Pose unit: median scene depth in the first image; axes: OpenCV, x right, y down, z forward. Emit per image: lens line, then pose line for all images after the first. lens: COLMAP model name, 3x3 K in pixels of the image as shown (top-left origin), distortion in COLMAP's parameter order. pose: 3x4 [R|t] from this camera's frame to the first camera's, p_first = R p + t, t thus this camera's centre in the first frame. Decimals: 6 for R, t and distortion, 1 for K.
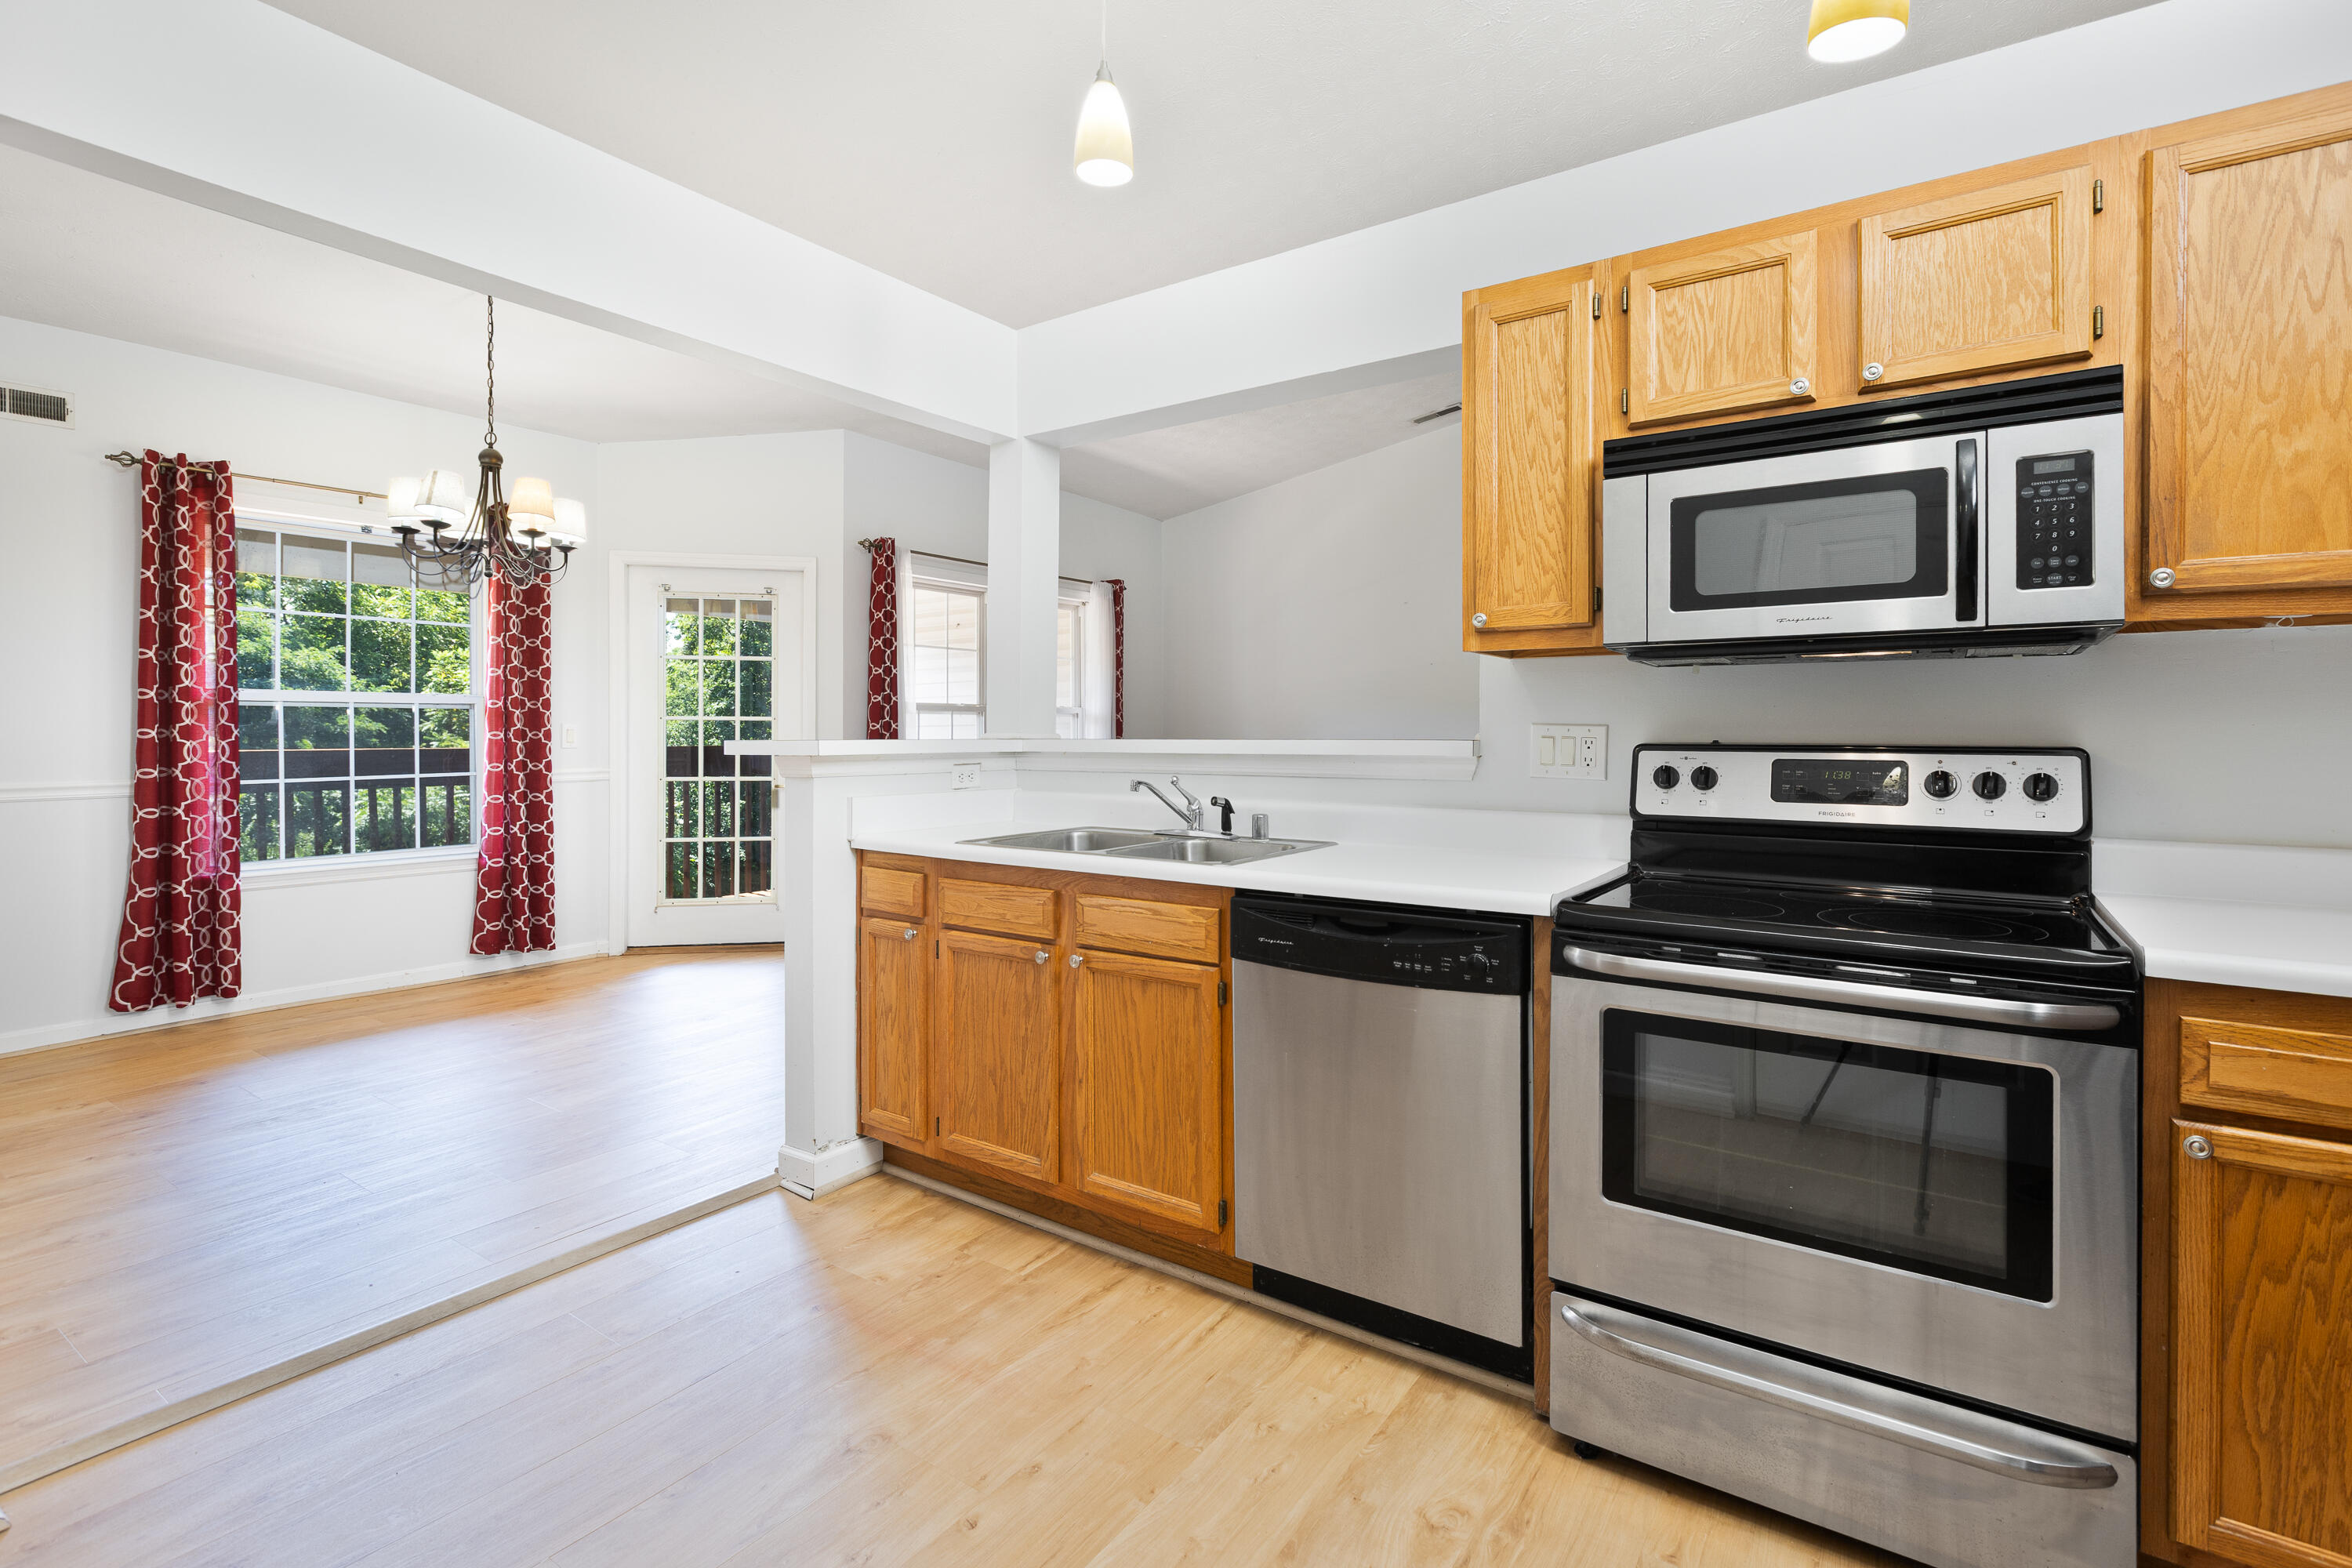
lens RADIAL K [[1066.9, 0, 1181.6], [0, 1066.9, 728.0], [0, 0, 1]] dist [-0.022099, 0.000353]
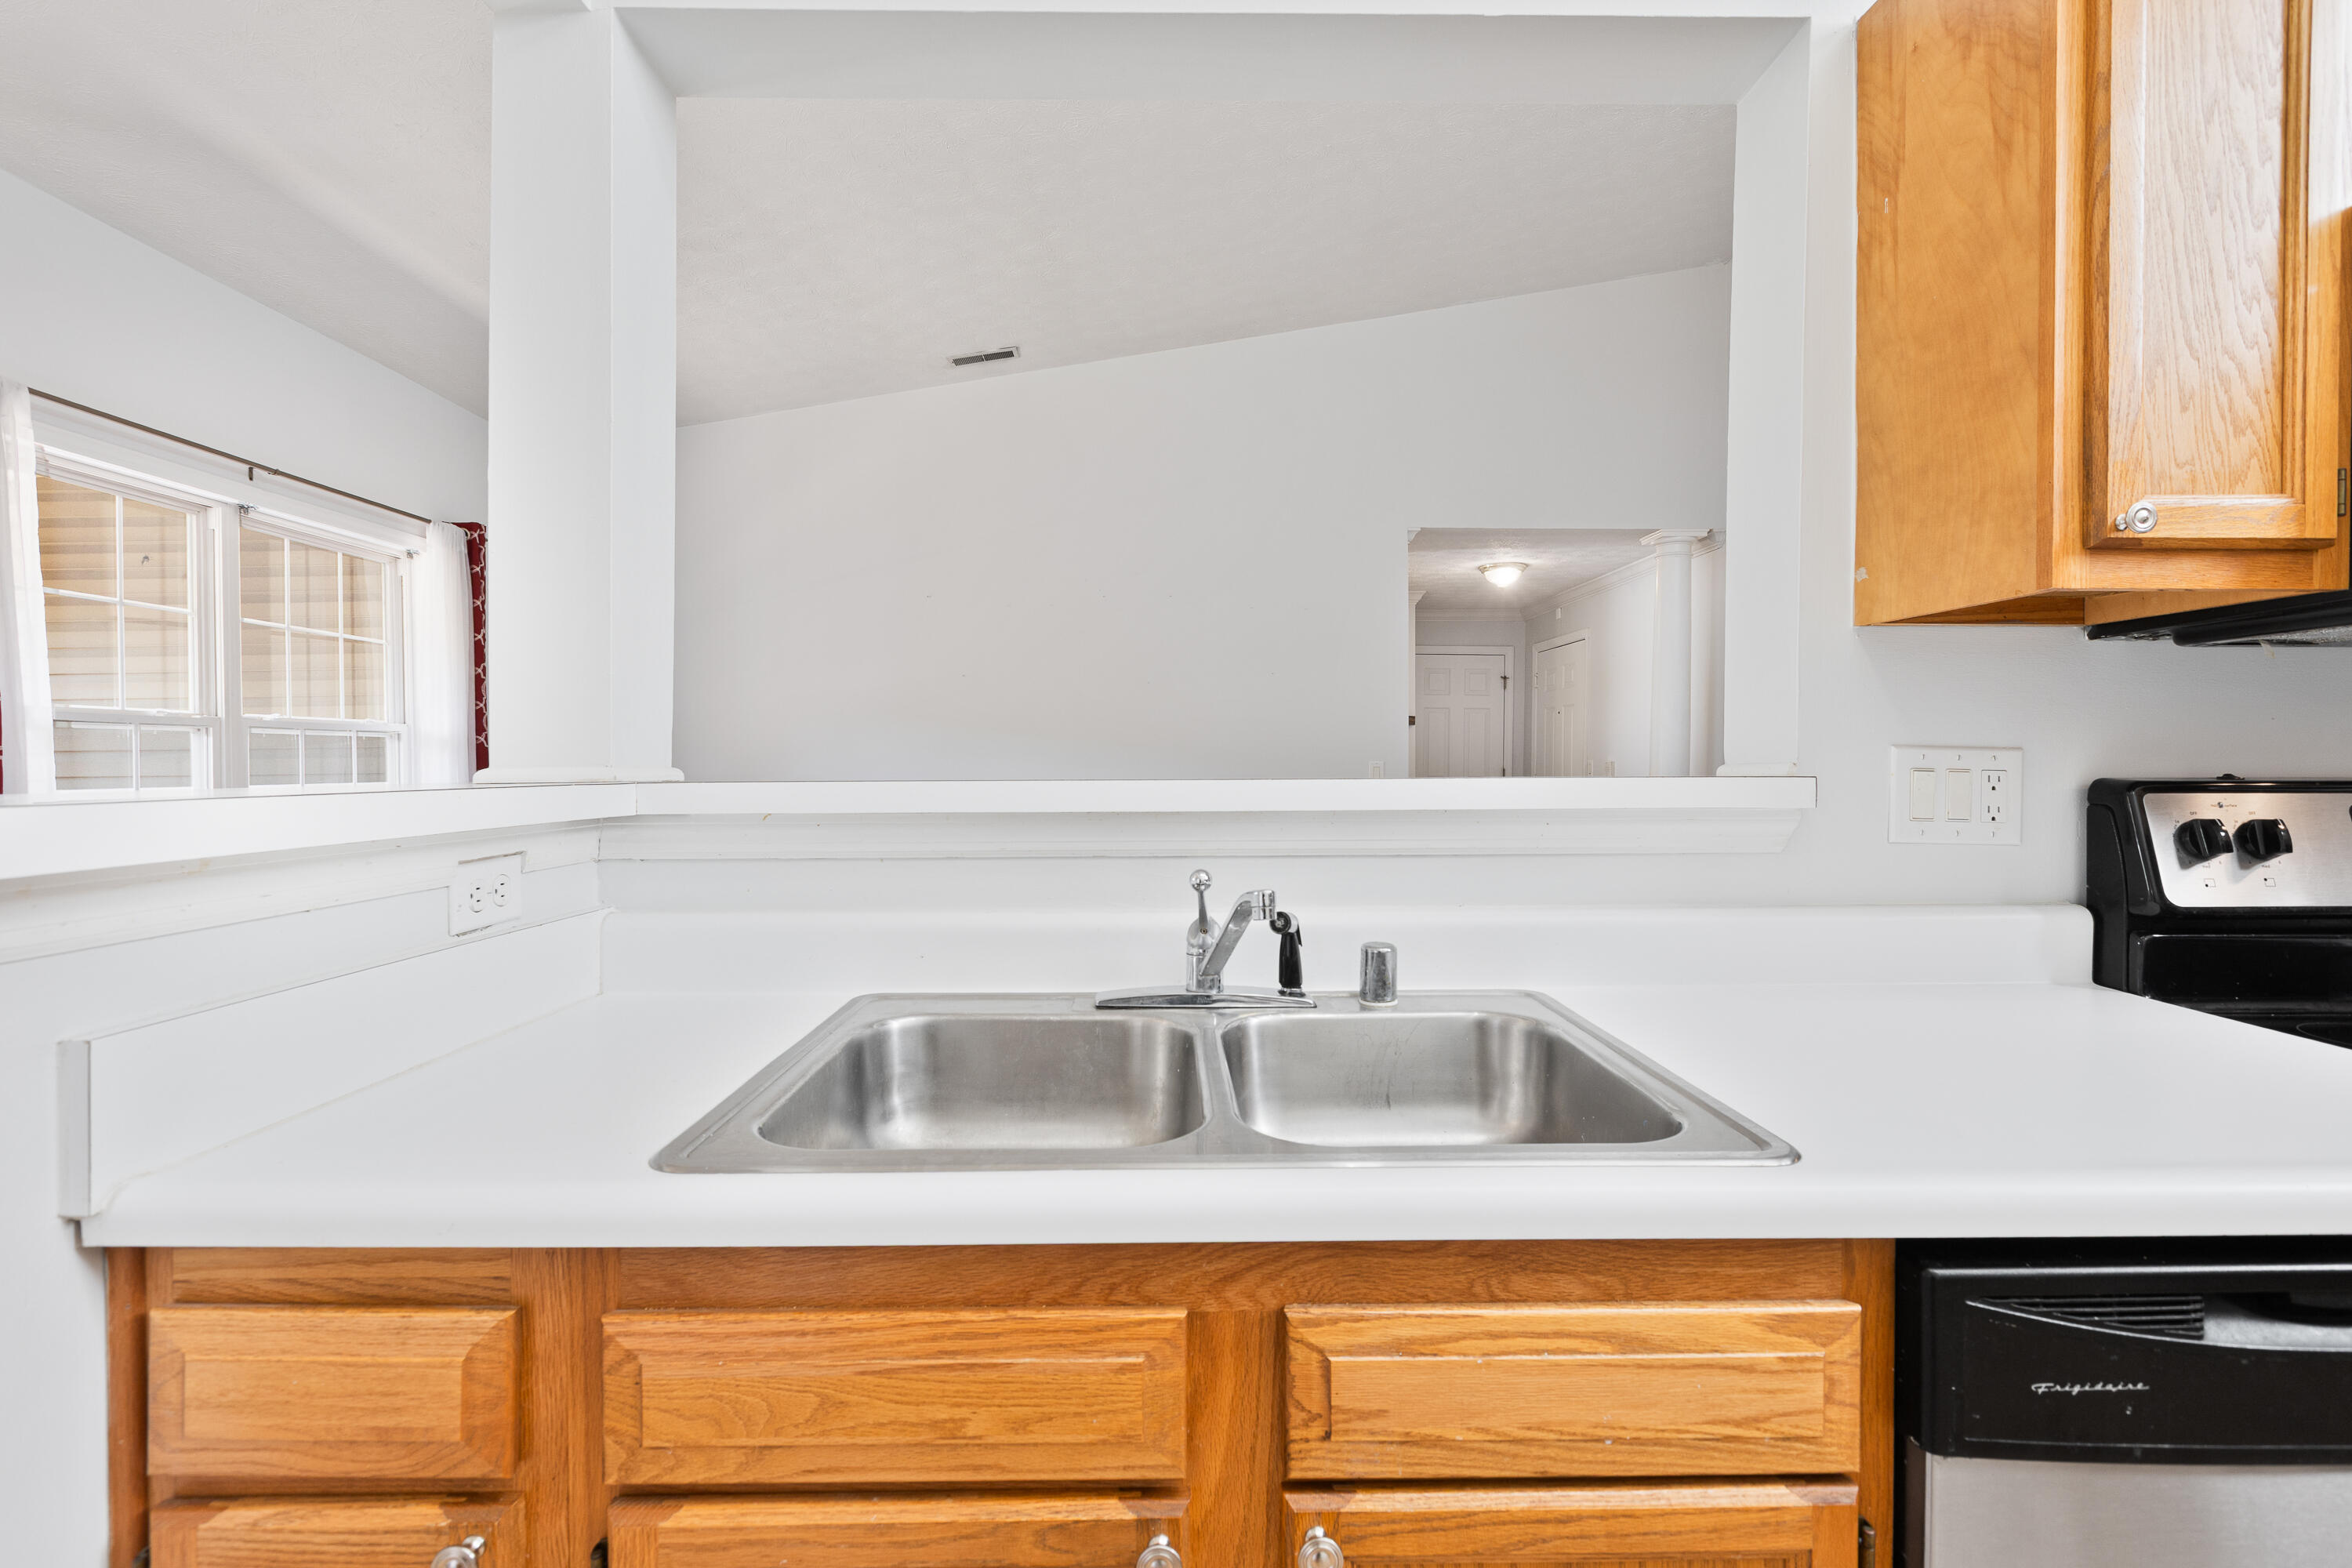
lens RADIAL K [[1066.1, 0, 1174.7], [0, 1066.1, 768.2], [0, 0, 1]] dist [0.002859, 0.000448]
pose [[0.813115, -0.006275, 0.582070, -0.146292], [0.000835, 0.999953, 0.009615, 0.000903], [-0.582103, -0.007332, 0.813082, 0.384879]]
